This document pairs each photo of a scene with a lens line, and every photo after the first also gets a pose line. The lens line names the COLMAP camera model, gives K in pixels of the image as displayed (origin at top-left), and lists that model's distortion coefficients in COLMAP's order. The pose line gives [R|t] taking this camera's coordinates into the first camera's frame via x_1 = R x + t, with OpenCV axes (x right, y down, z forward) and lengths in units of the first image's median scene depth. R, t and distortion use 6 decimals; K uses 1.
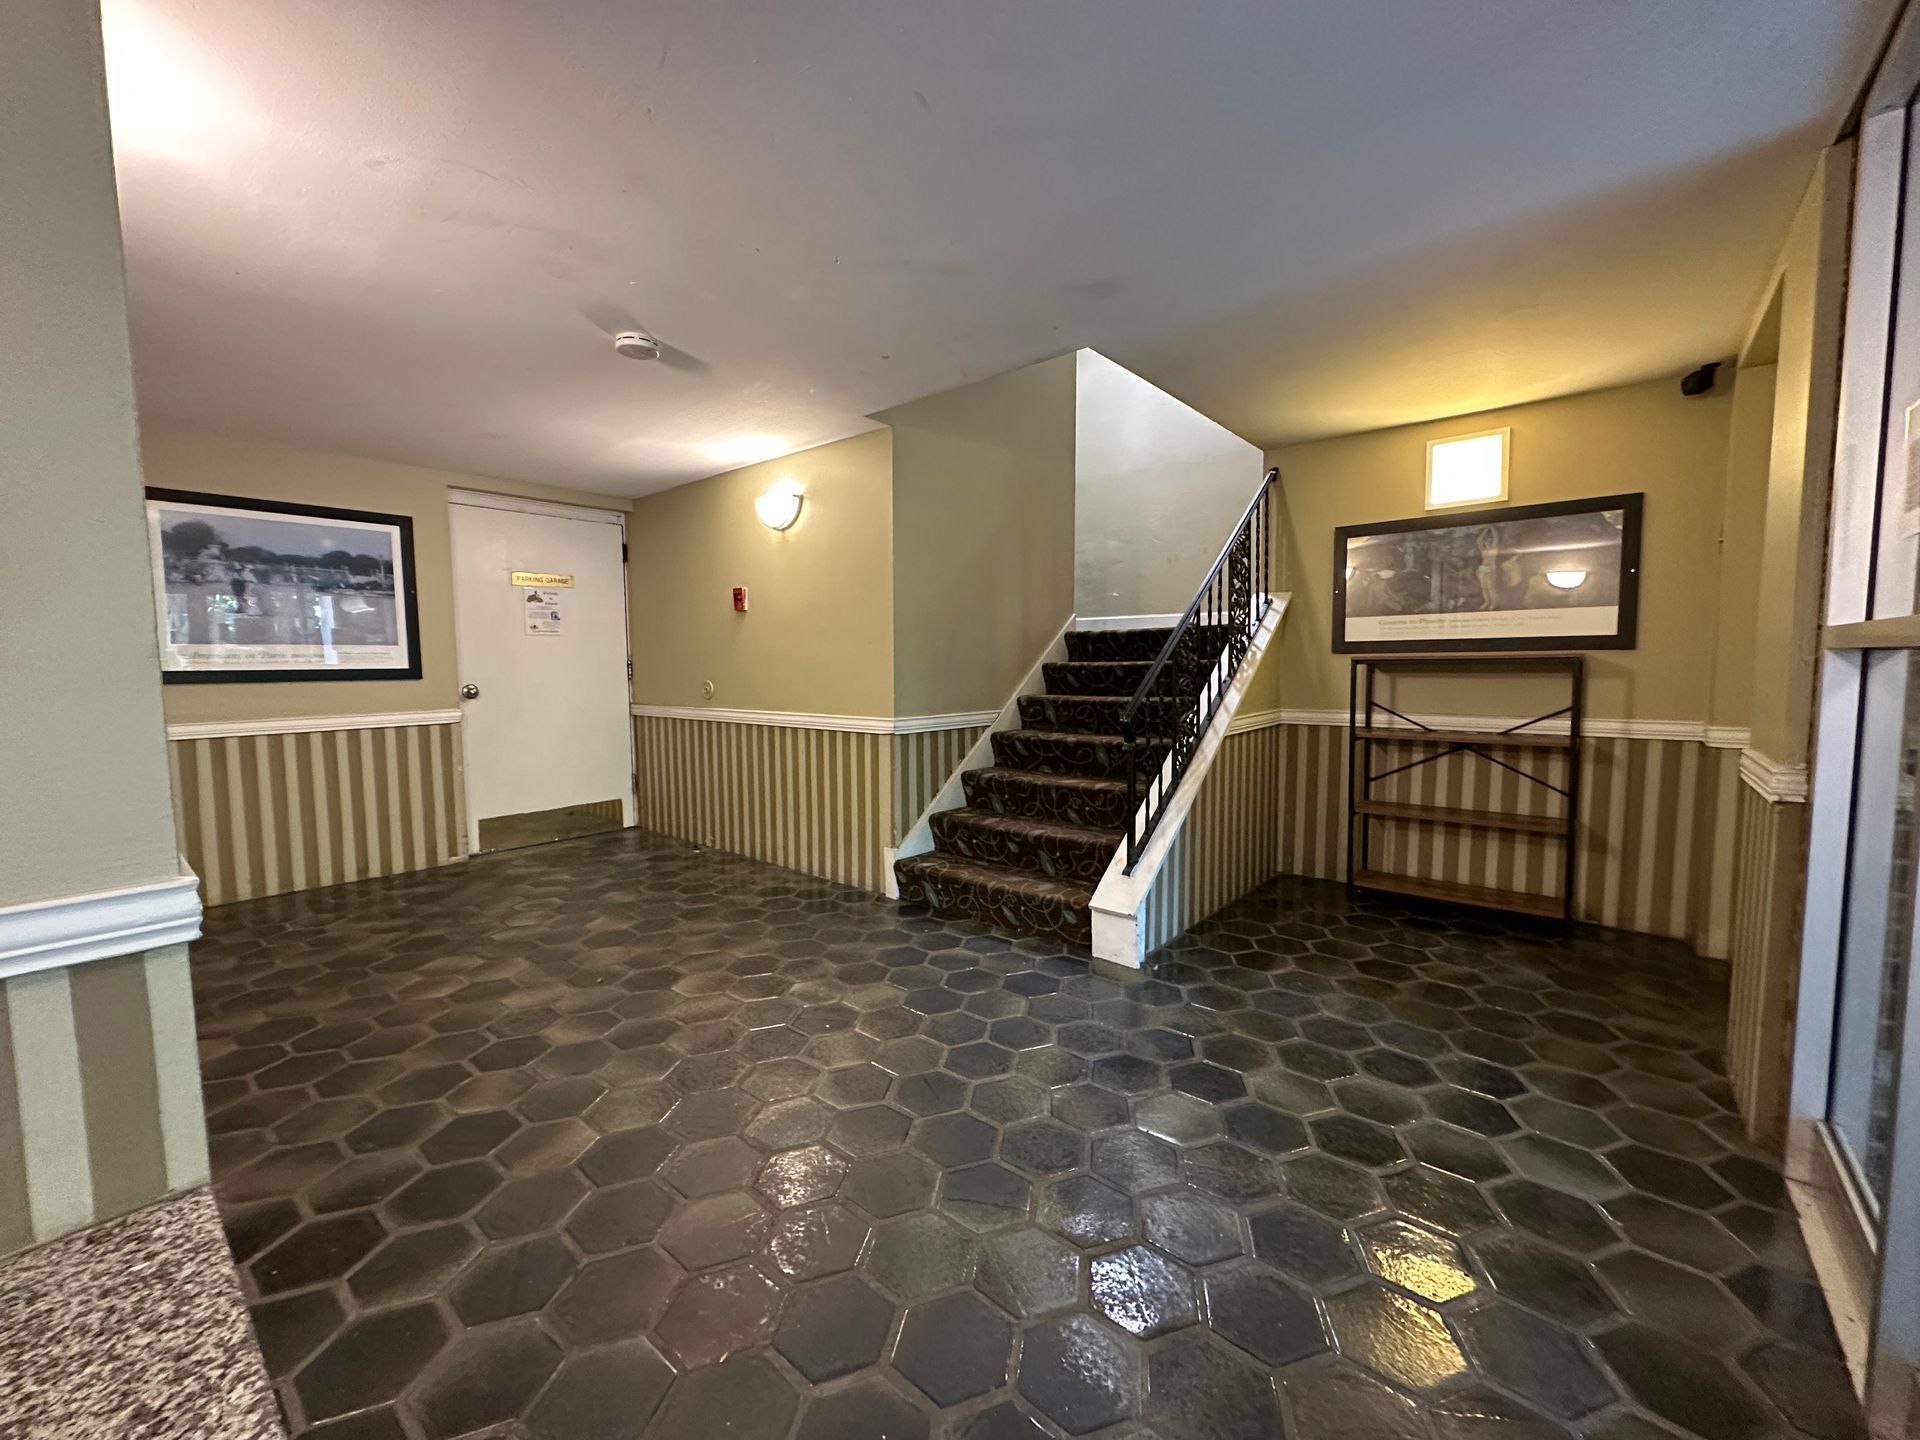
lens RADIAL K [[750.2, 0, 951.8], [0, 750.2, 714.1], [0, 0, 1]] dist [-0.033084, 0.005914]
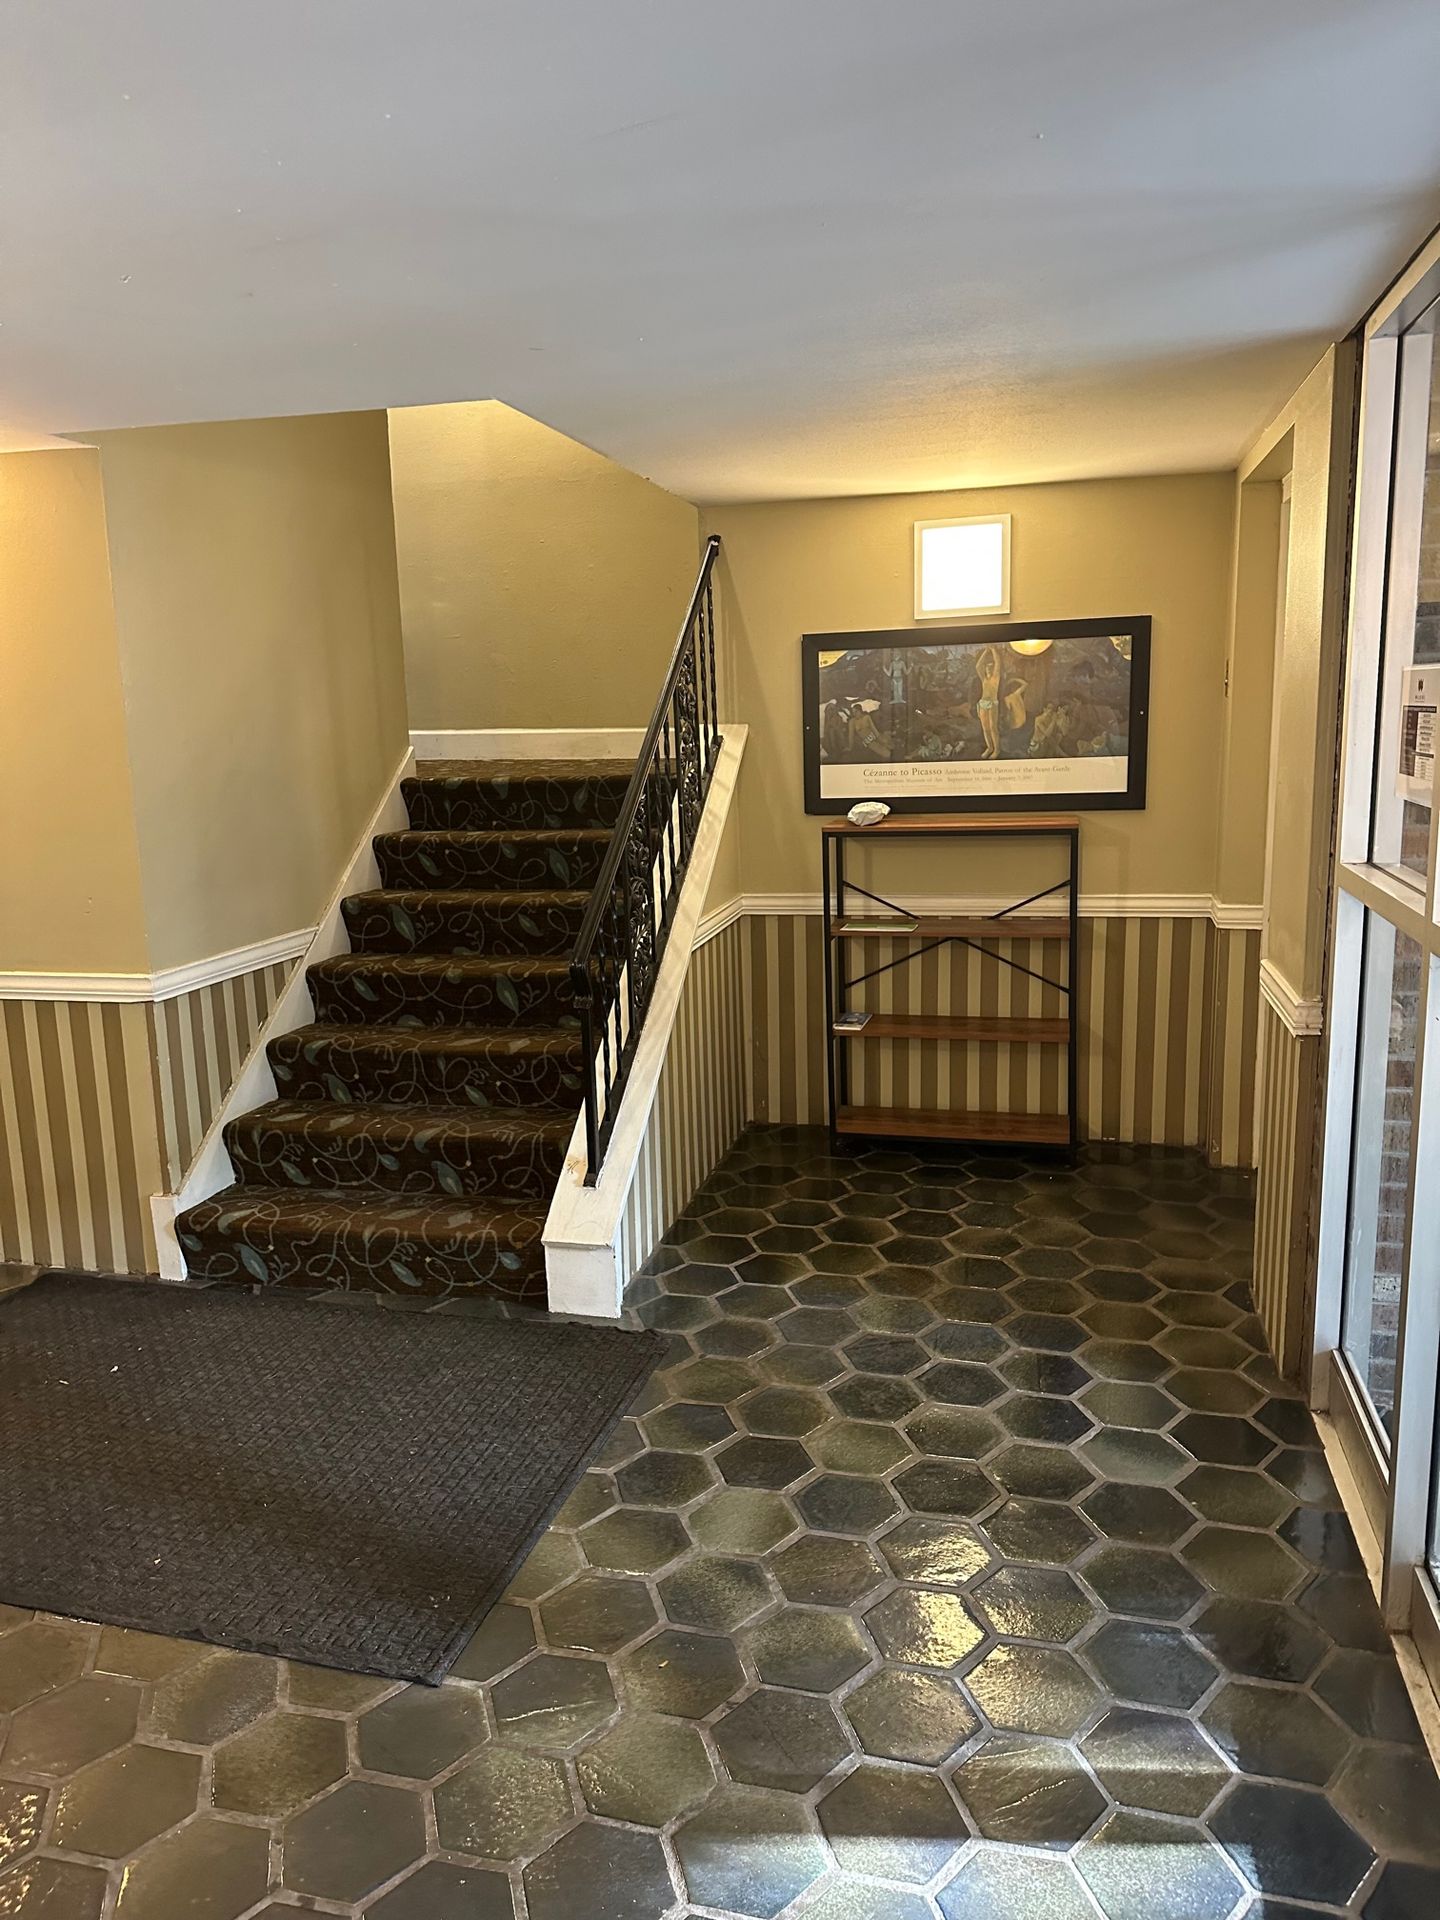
lens RADIAL K [[1338.1, 0, 710.0], [0, 1338.1, 917.7], [0, 0, 1]] dist [0.039176, -0.047334]
pose [[0.883472, -0.093266, 0.459107, -0.197636], [0.050128, 0.993177, 0.105297, -0.145411], [-0.465795, -0.070013, 0.882119, -0.113436]]
